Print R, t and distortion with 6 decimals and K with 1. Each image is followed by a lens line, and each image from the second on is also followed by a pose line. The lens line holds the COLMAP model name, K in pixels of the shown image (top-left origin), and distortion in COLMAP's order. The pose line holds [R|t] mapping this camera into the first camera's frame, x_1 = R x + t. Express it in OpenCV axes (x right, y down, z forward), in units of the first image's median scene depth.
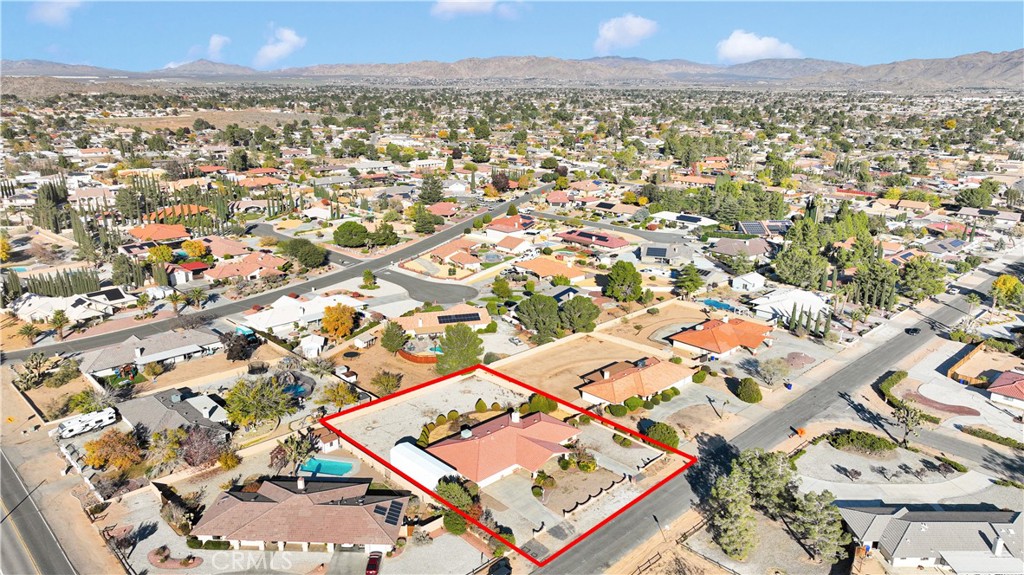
lens RADIAL K [[723.7, 0, 508.8], [0, 723.7, 293.7], [0, 0, 1]] dist [0.004026, 0.009798]
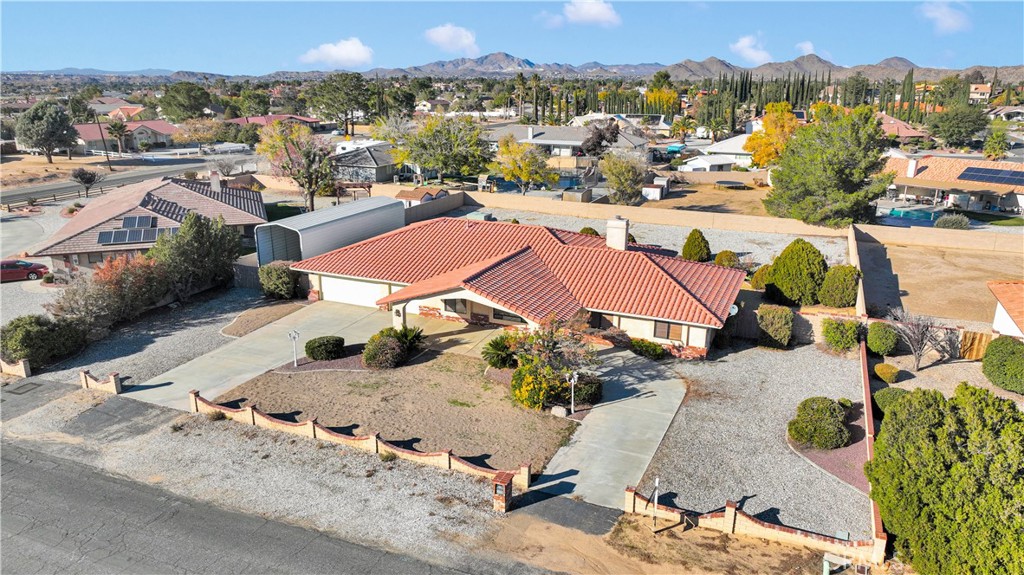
lens RADIAL K [[723.7, 0, 508.8], [0, 723.7, 293.7], [0, 0, 1]] dist [0.004026, 0.009798]
pose [[0.381501, 0.260992, -0.886758, 0.328250], [-0.270103, 0.948919, 0.163084, 0.170093], [0.884026, 0.177299, 0.432508, 0.885141]]
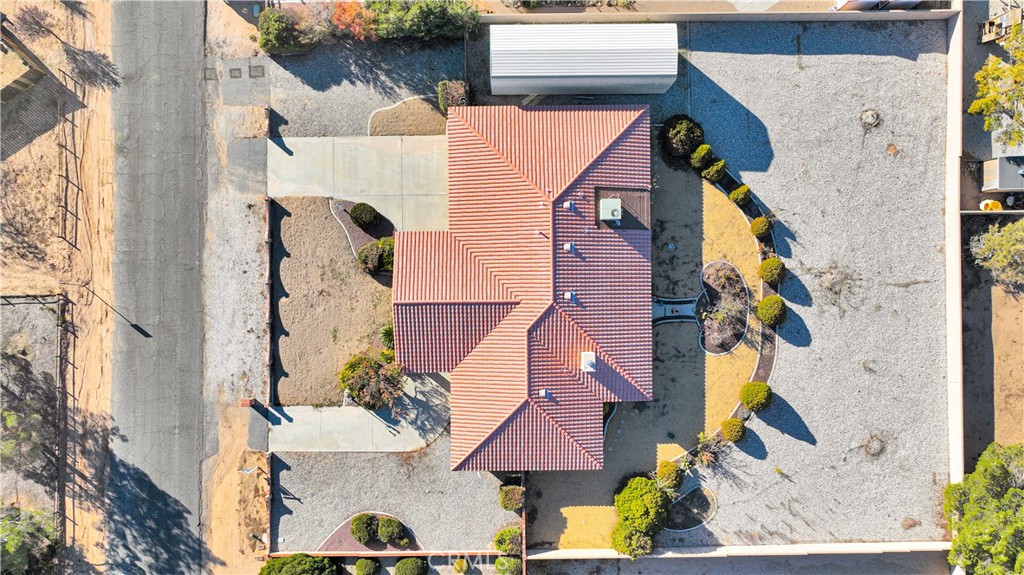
lens RADIAL K [[723.7, 0, 508.8], [0, 723.7, 293.7], [0, 0, 1]] dist [0.004026, 0.009798]
pose [[-0.688848, 0.724789, -0.012979, 0.018104], [-0.219270, -0.191264, 0.956733, -0.186969], [0.690948, 0.661890, 0.290677, 0.916354]]
